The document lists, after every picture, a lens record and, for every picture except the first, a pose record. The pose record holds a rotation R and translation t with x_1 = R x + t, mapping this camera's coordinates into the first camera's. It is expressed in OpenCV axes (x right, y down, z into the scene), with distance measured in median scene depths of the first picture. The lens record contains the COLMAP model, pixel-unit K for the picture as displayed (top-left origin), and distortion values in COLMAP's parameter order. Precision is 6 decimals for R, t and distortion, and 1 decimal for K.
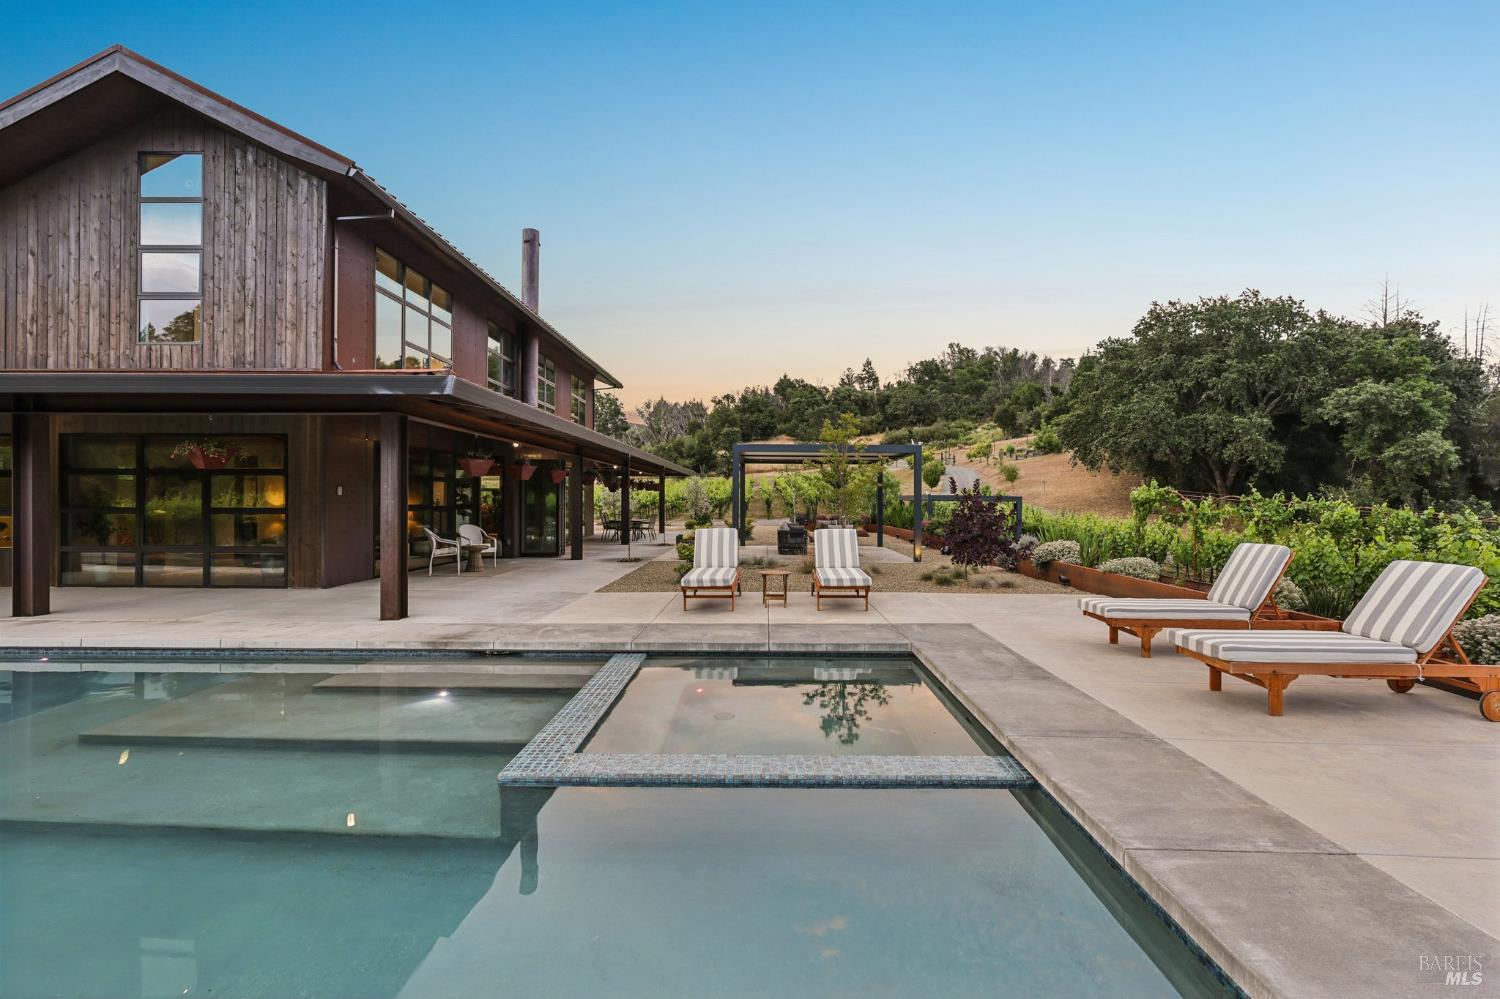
lens RADIAL K [[689.3, 0, 752.0], [0, 689.3, 497.6], [0, 0, 1]] dist [-0.000126, -0.000381]
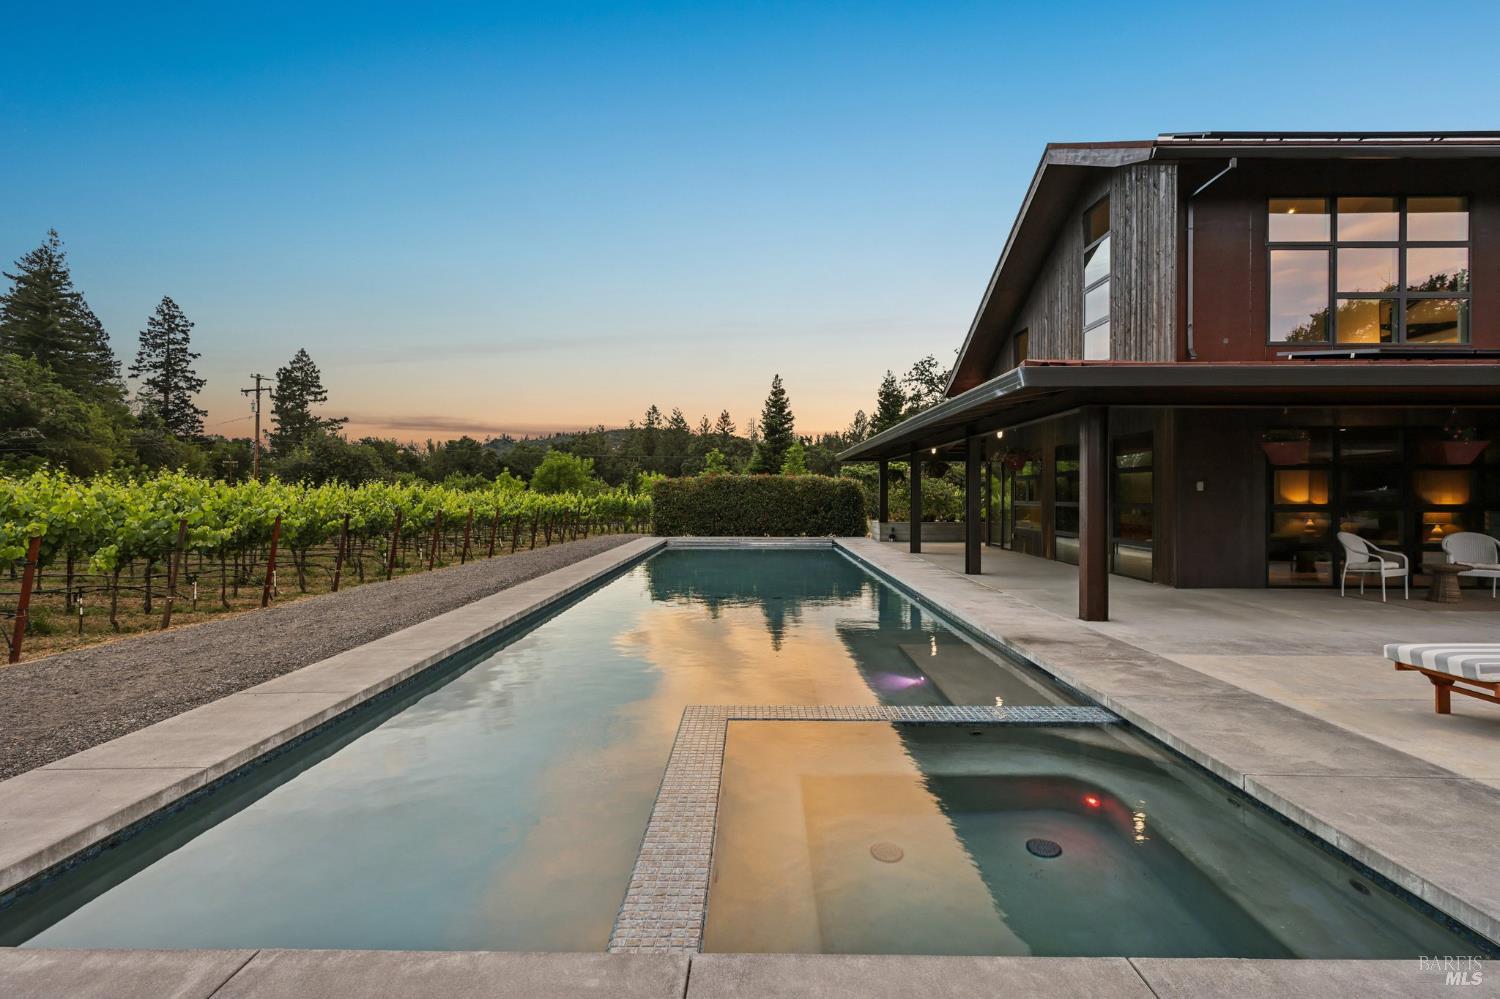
lens RADIAL K [[689.3, 0, 752.0], [0, 689.3, 497.6], [0, 0, 1]] dist [-0.000126, -0.000381]
pose [[0.005675, 0.003375, -0.999978, 0.340684], [0.002394, 0.999991, 0.003388, 0.000987], [0.999981, -0.002413, 0.005667, 0.400912]]
